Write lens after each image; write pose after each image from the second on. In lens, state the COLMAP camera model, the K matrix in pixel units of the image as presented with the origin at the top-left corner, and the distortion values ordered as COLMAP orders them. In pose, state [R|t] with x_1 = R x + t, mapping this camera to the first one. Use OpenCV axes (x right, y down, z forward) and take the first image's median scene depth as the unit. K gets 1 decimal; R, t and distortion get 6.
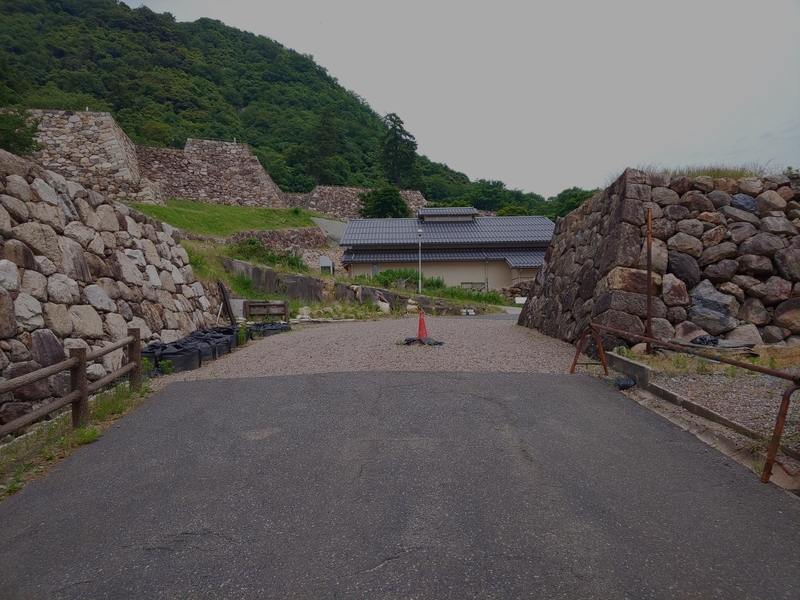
lens RADIAL K [[469.2, 0, 397.0], [0, 469.2, 301.2], [0, 0, 1]] dist [0.005035, -0.018575]
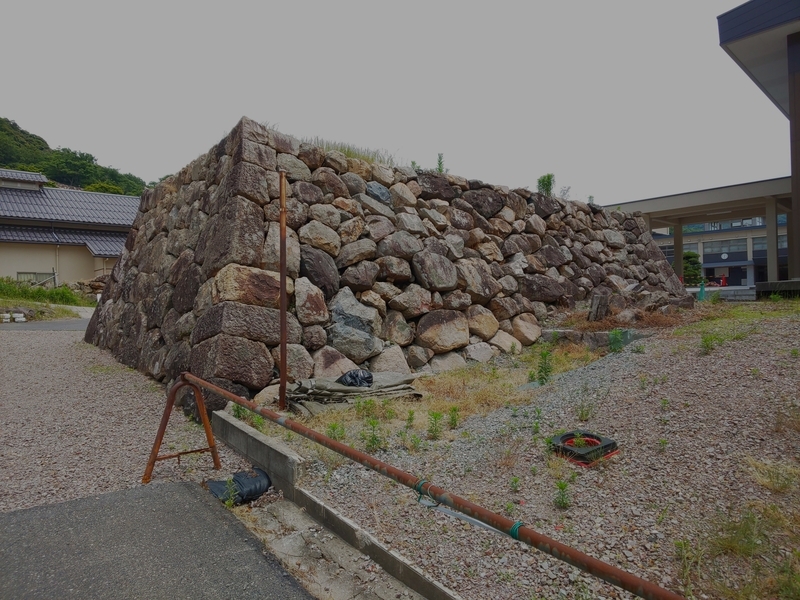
lens RADIAL K [[469.2, 0, 397.0], [0, 469.2, 301.2], [0, 0, 1]] dist [0.005035, -0.018575]
pose [[0.699579, -0.010843, 0.714473, 0.177183], [-0.000248, 0.999881, 0.015417, -0.033337], [-0.714556, -0.010963, 0.699493, 0.405615]]
